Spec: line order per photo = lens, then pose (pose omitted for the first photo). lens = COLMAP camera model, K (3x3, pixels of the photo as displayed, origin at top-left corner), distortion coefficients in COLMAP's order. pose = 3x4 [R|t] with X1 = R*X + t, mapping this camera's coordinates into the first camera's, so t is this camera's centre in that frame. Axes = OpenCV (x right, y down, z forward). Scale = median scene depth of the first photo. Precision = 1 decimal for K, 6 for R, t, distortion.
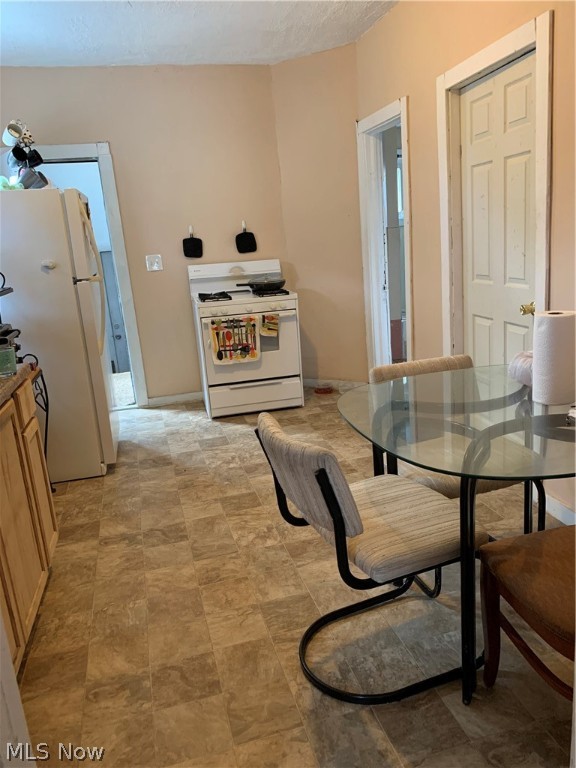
lens RADIAL K [[588.6, 0, 291.7], [0, 588.6, 383.4], [0, 0, 1]] dist [0.030352, -0.029141]
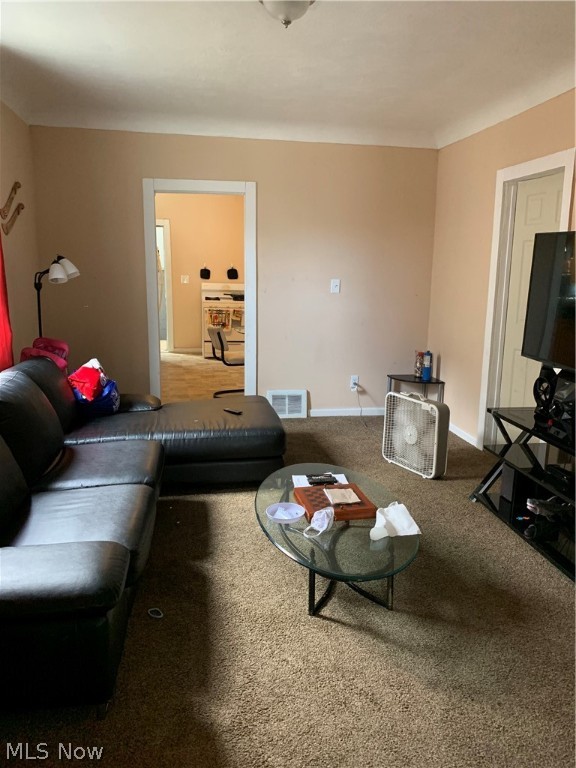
lens RADIAL K [[588.6, 0, 294.1], [0, 588.6, 386.4], [0, 0, 1]] dist [0.030352, -0.029141]
pose [[0.994280, 0.102336, -0.030556, 0.337001], [-0.103726, 0.993446, -0.048014, 0.308157], [0.025442, 0.050909, 0.998379, -1.399328]]
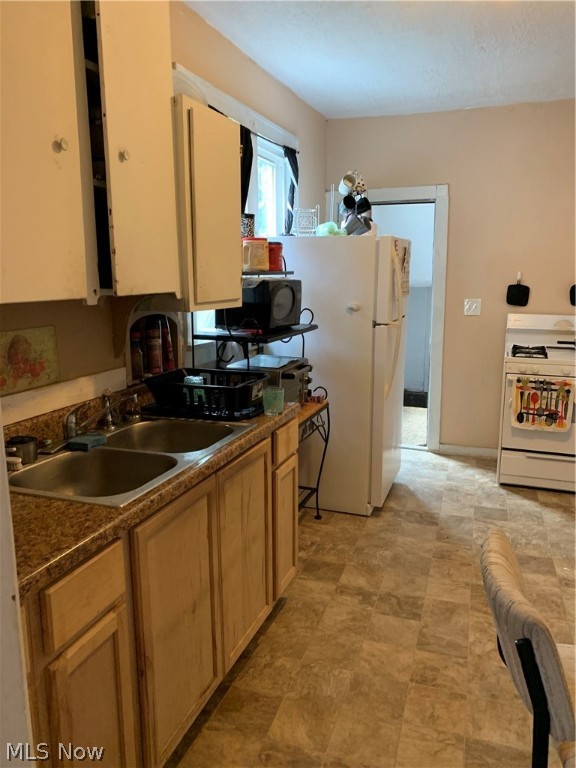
lens RADIAL K [[588.6, 0, 292.7], [0, 588.6, 380.2], [0, 0, 1]] dist [0.030352, -0.029141]
pose [[0.835783, 0.168354, -0.522613, 0.064429], [-0.191715, 0.981404, 0.009551, -0.061115], [0.514502, 0.092211, 0.852517, 0.067762]]
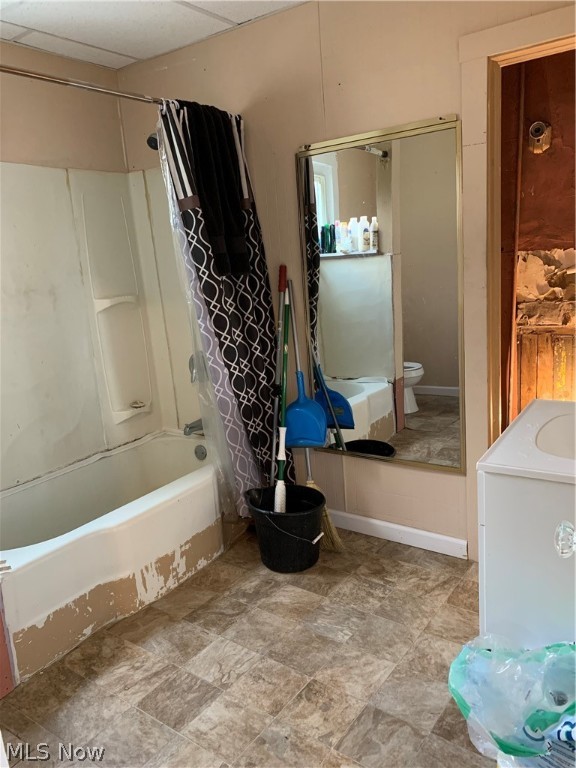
lens RADIAL K [[588.6, 0, 285.4], [0, 588.6, 378.1], [0, 0, 1]] dist [0.030352, -0.029141]
pose [[-0.774291, 0.242986, -0.584321, 0.177889], [-0.042967, 0.901030, 0.431623, -0.271809], [0.631369, 0.359308, -0.687219, 1.002811]]
